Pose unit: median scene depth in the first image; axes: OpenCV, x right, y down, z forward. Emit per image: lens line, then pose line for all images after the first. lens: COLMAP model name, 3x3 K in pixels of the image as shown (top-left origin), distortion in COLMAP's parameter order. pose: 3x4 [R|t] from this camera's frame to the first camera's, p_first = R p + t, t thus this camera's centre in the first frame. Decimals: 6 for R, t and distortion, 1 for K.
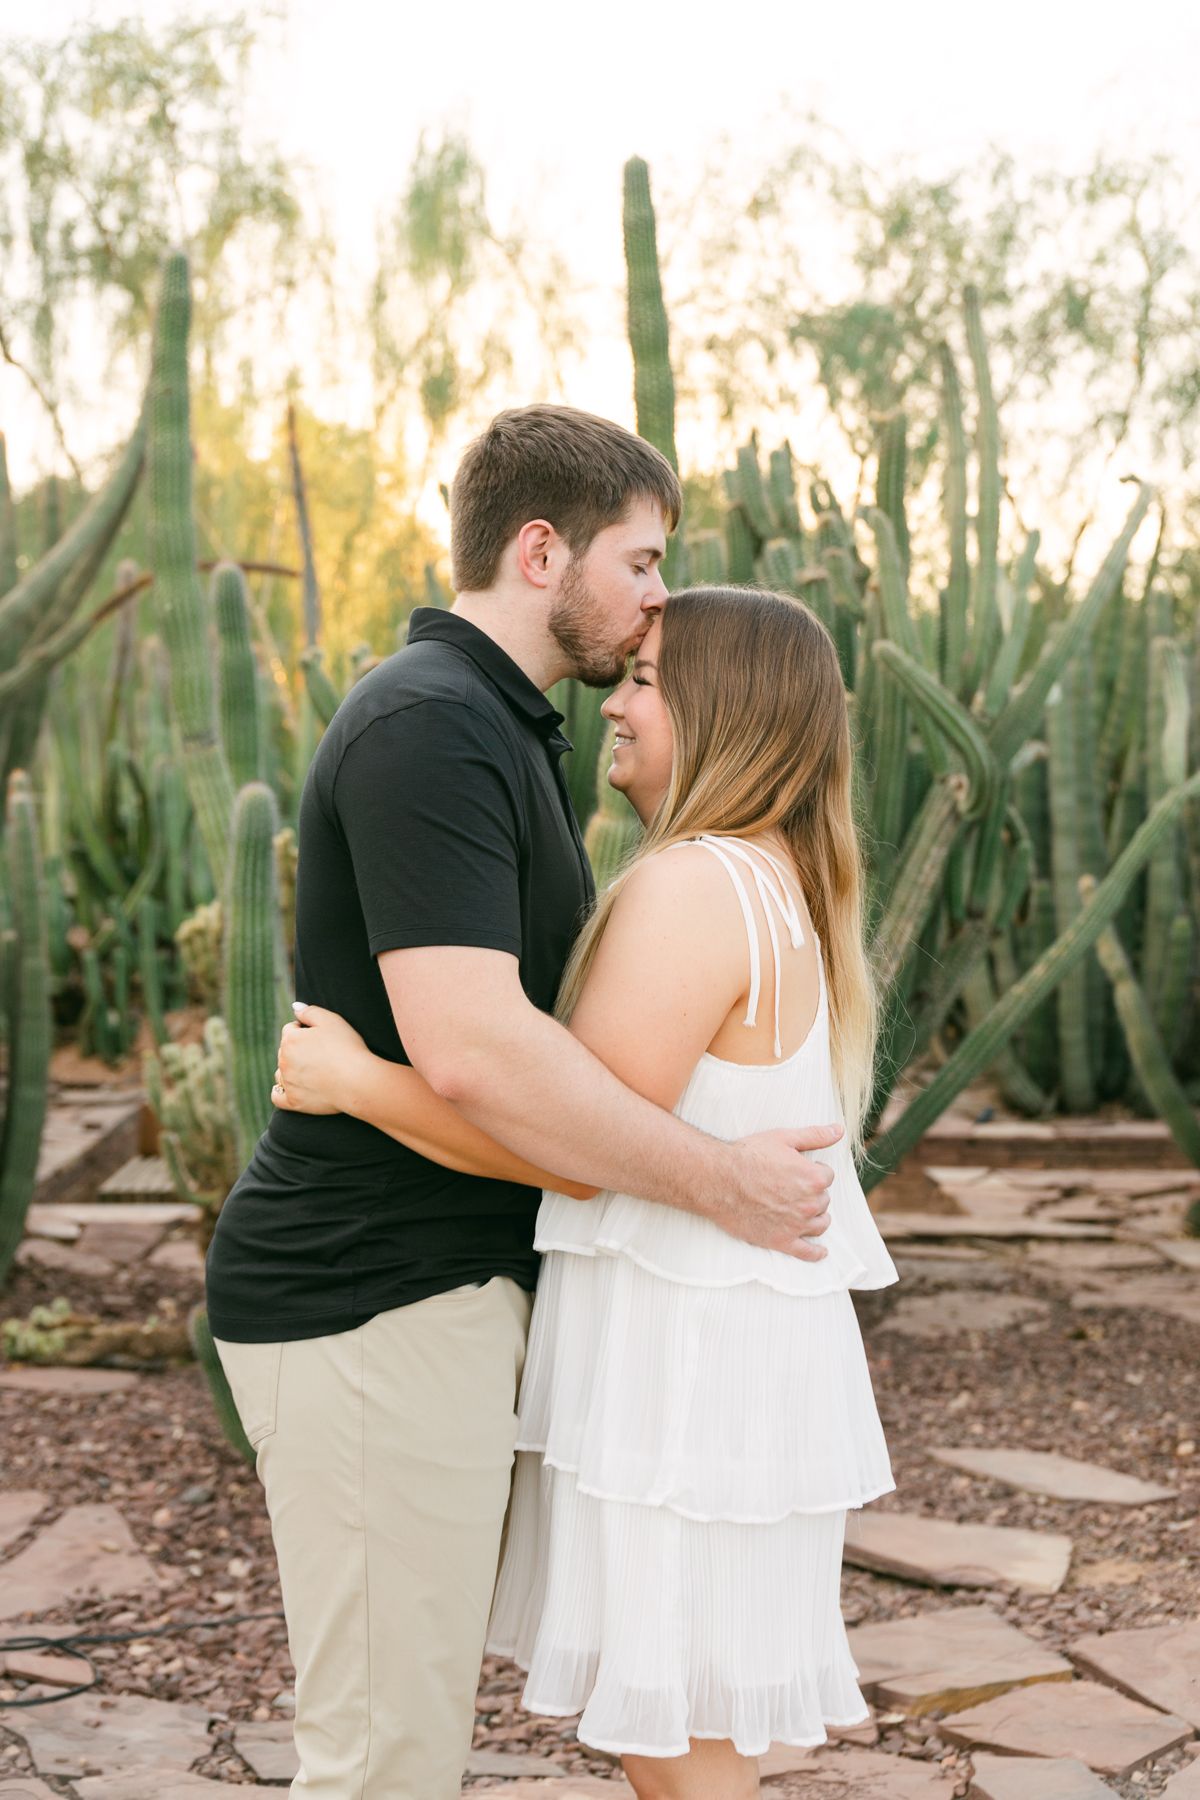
lens RADIAL K [[2388.1, 0, 600.5], [0, 2388.1, 901.3], [0, 0, 1]] dist [-0.094107, 0.000000]
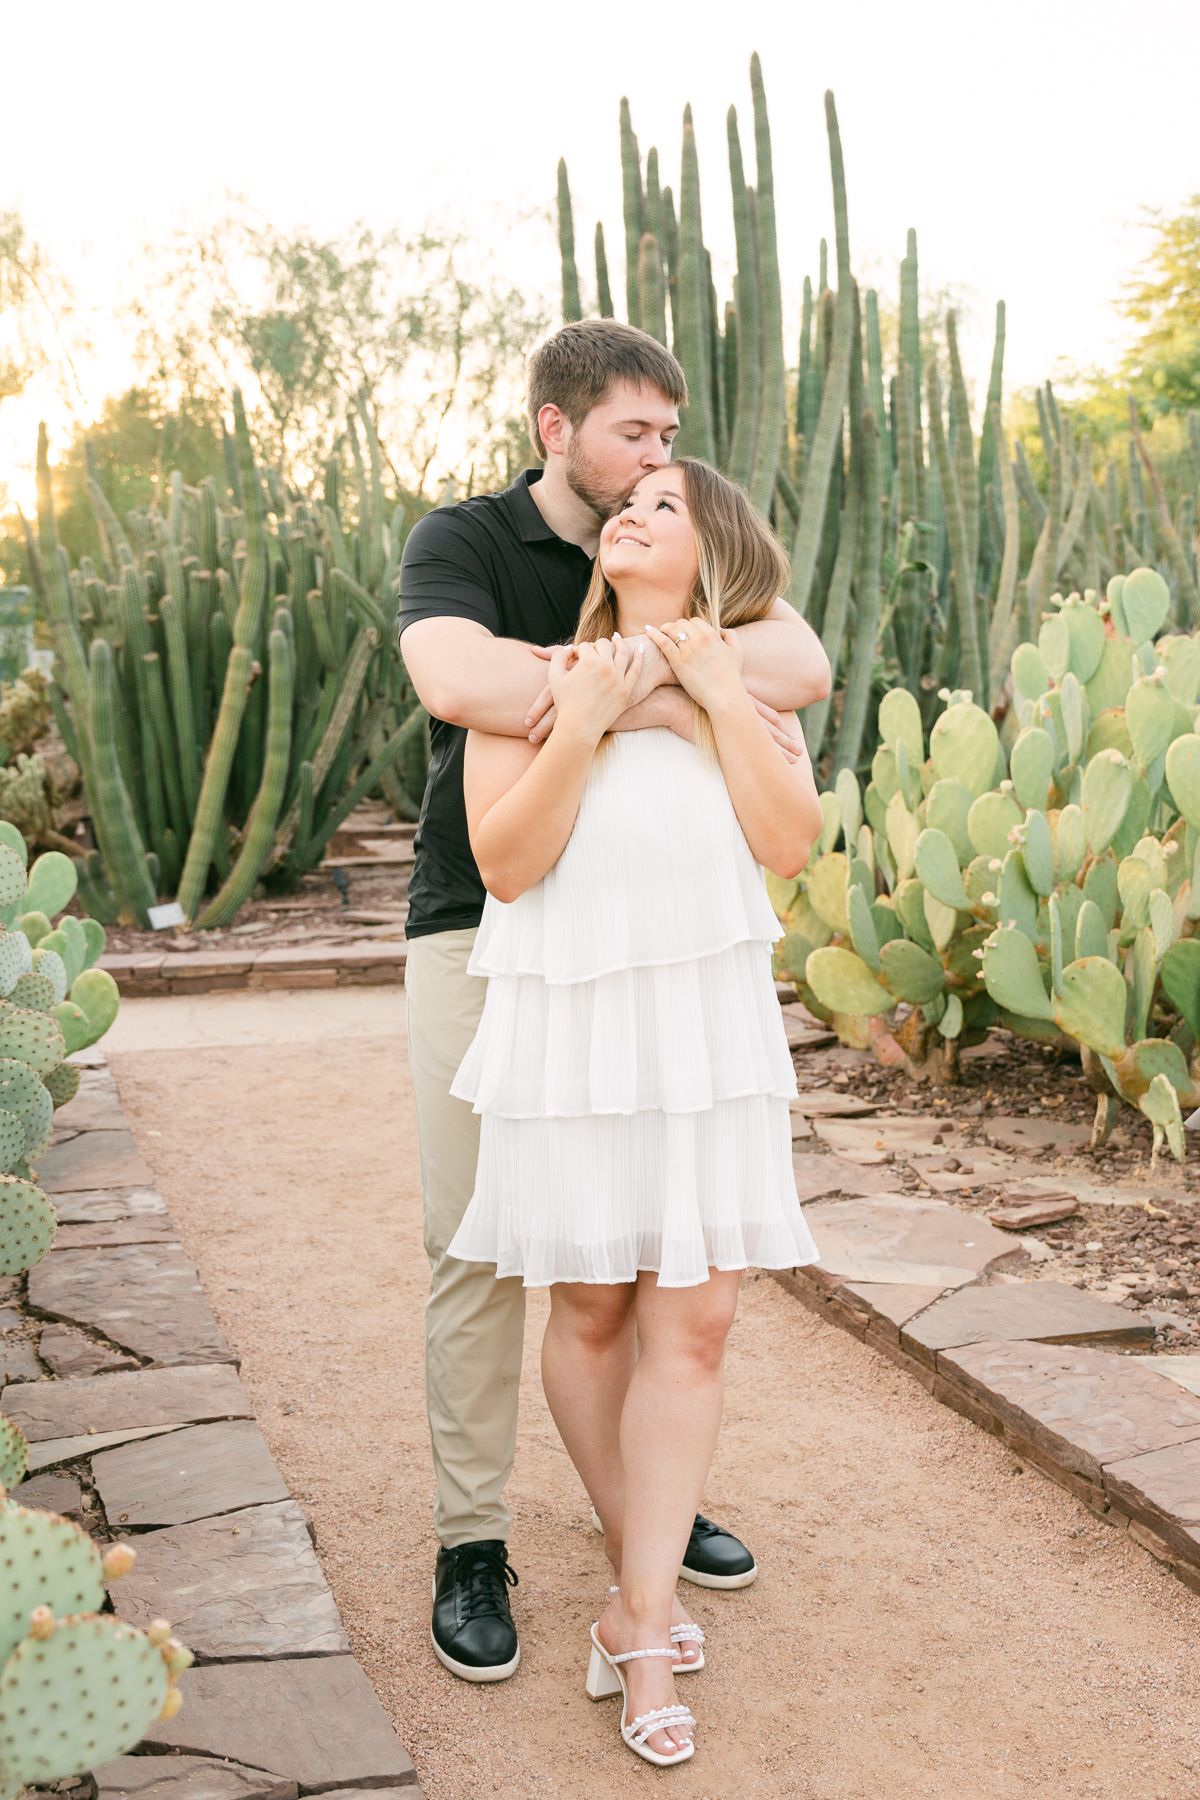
lens RADIAL K [[1785.6, 0, 603.7], [0, 1785.6, 901.1], [0, 0, 1]] dist [0.021478, 0.000000]
pose [[0.957799, -0.070632, 0.278627, -0.105275], [0.042162, 0.993377, 0.106885, 0.026545], [-0.284331, -0.090626, 0.954433, -0.571557]]
